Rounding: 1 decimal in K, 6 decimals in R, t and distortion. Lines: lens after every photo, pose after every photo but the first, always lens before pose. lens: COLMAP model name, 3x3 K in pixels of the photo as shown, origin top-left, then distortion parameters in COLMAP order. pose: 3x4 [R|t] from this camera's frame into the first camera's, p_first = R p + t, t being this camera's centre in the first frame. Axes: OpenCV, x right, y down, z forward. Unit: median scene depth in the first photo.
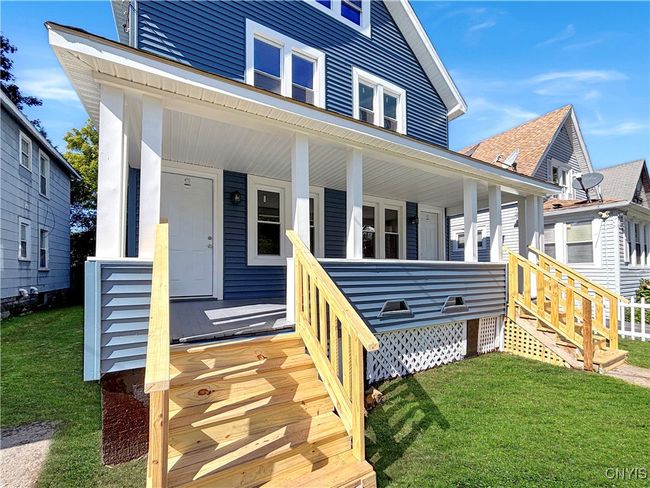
lens RADIAL K [[280.0, 0, 327.6], [0, 280.0, 265.5], [0, 0, 1]] dist [-0.000960, 0.000173]
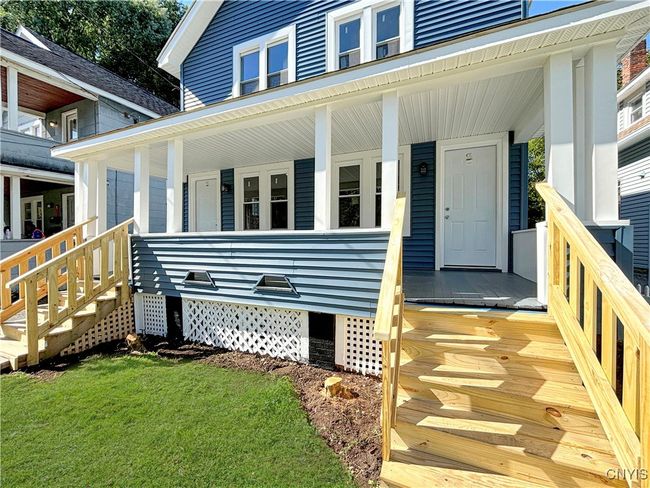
lens RADIAL K [[264.6, 0, 326.3], [0, 264.6, 245.1], [0, 0, 1]] dist [0.002969, -0.000523]
pose [[0.609953, 0.014845, -0.792299, 0.940981], [0.017637, 0.999323, 0.032301, 0.002110], [0.792241, -0.033676, 0.609278, 0.556290]]
